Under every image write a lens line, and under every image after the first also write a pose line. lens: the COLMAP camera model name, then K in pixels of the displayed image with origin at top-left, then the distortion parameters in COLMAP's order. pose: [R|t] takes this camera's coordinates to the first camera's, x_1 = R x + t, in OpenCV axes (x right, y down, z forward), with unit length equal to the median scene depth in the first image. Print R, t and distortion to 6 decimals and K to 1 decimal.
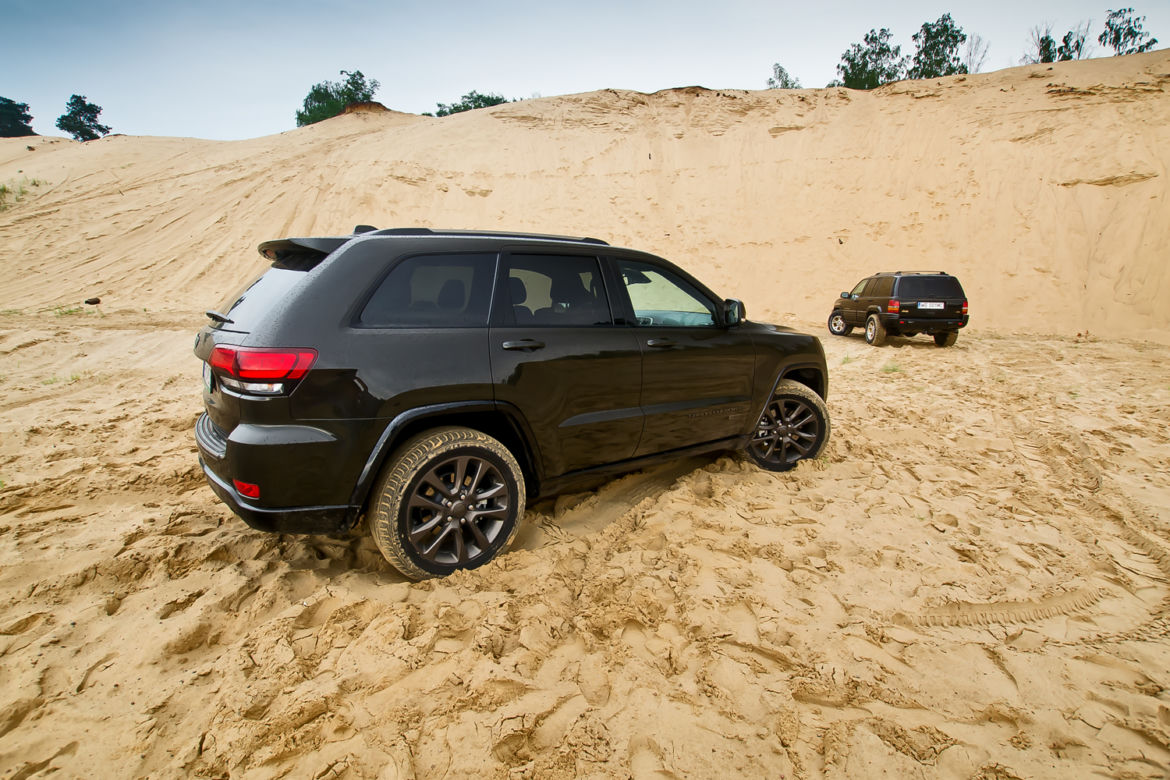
lens RADIAL K [[547.6, 0, 570.9], [0, 547.6, 385.8], [0, 0, 1]] dist [-0.023752, 0.000081]
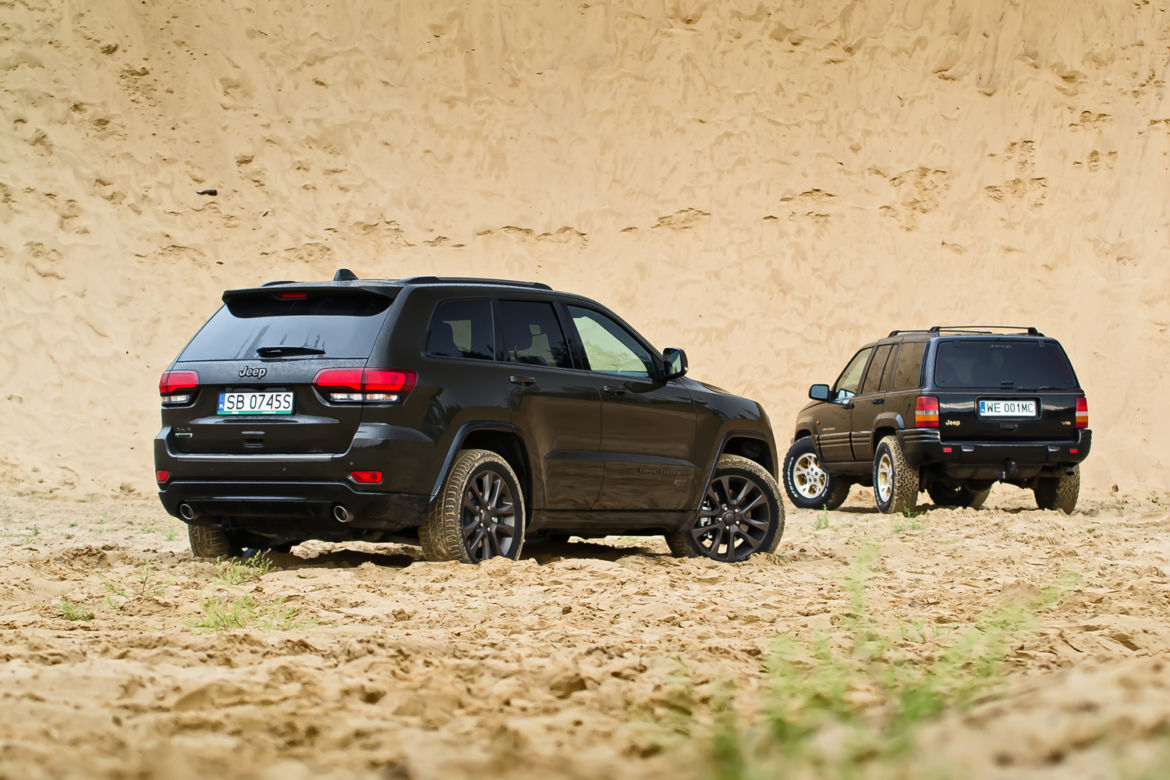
lens RADIAL K [[3647.3, 0, 585.0], [0, 3647.3, 390.0], [0, 0, 1]] dist [-0.373659, -0.048384]
pose [[0.928955, 0.002337, 0.370186, -0.592062], [0.068380, 0.981689, -0.177792, 0.277933], [-0.363823, 0.190474, 0.911785, -1.268536]]
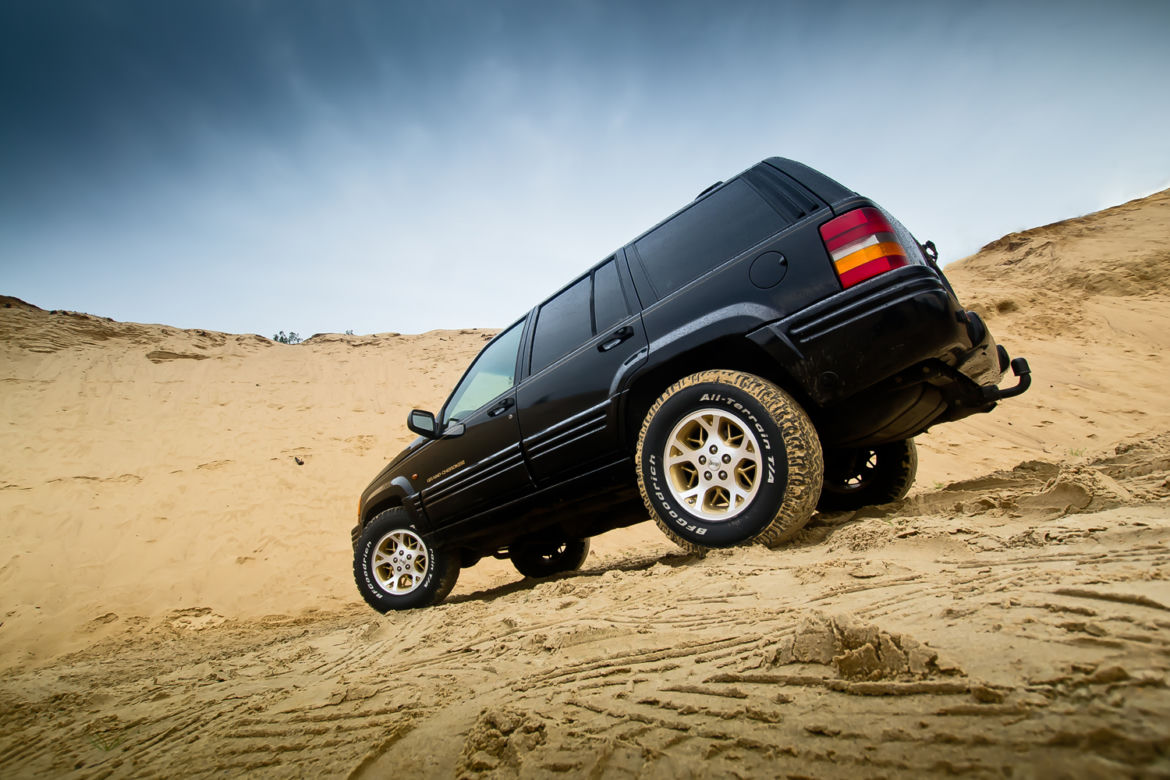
lens RADIAL K [[547.6, 0, 570.9], [0, 547.6, 385.8], [0, 0, 1]] dist [-0.023752, 0.000081]
pose [[0.581339, 0.137464, 0.801965, 0.390390], [0.337884, 0.855839, -0.391629, -0.071386], [-0.740189, 0.498640, 0.451086, 0.942158]]
